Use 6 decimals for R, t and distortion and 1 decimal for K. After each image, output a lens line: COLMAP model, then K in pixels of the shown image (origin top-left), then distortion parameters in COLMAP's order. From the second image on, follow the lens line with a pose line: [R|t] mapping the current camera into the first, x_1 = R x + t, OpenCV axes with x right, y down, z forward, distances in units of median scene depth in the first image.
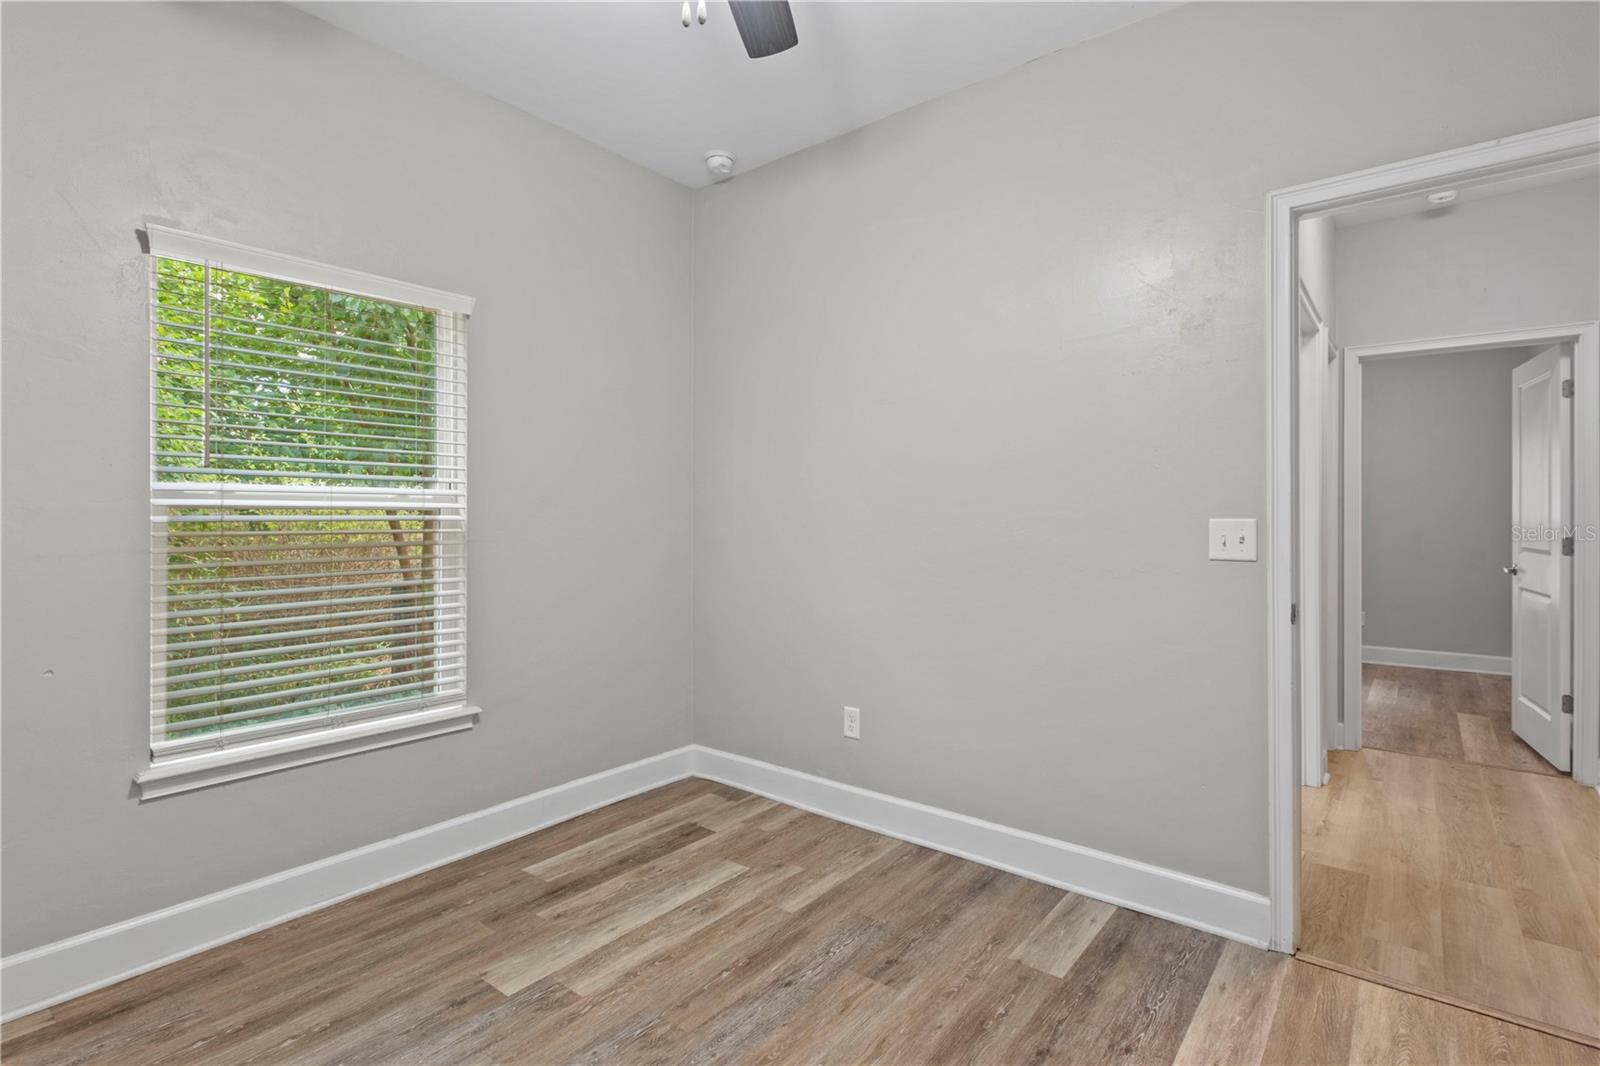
lens RADIAL K [[779.1, 0, 798.3], [0, 779.1, 525.5], [0, 0, 1]] dist [-0.001435, -0.002840]
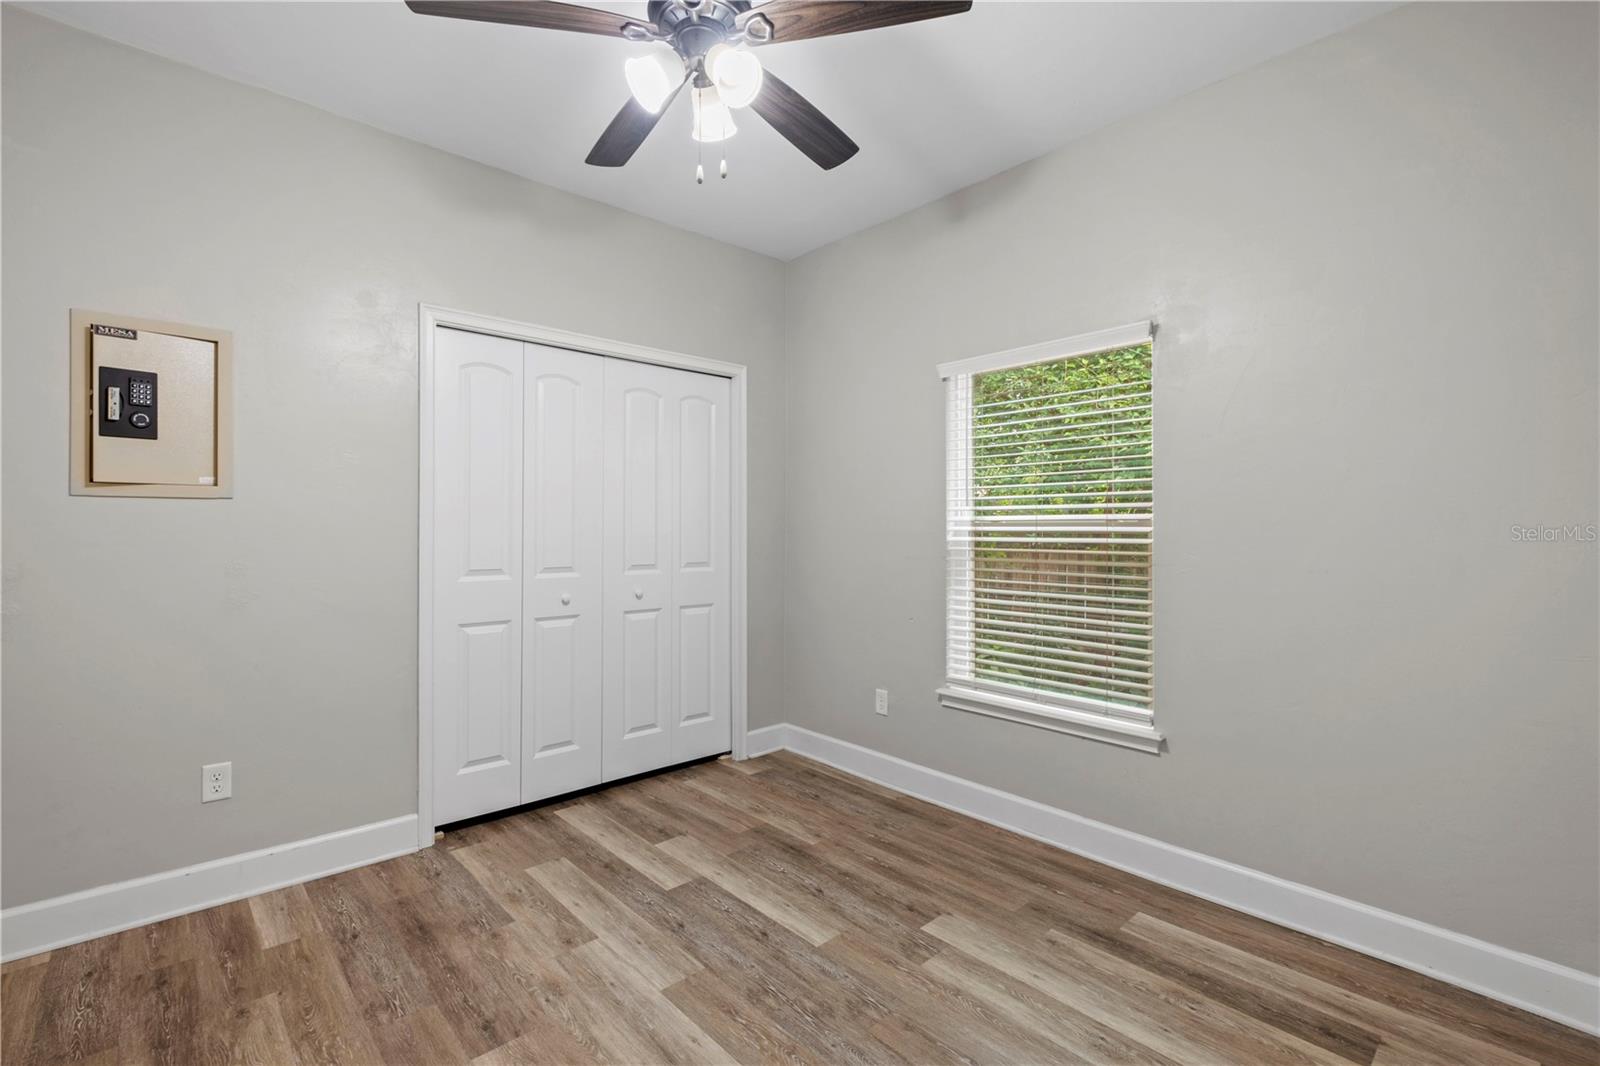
lens RADIAL K [[707.6, 0, 800.0], [0, 707.6, 531.3], [0, 0, 1]] dist [0.001830, -0.001065]
pose [[-0.163426, 0.000510, -0.986555, 0.621080], [-0.012058, 0.999924, 0.002515, -0.022098], [0.986482, 0.012307, -0.163408, 0.797320]]
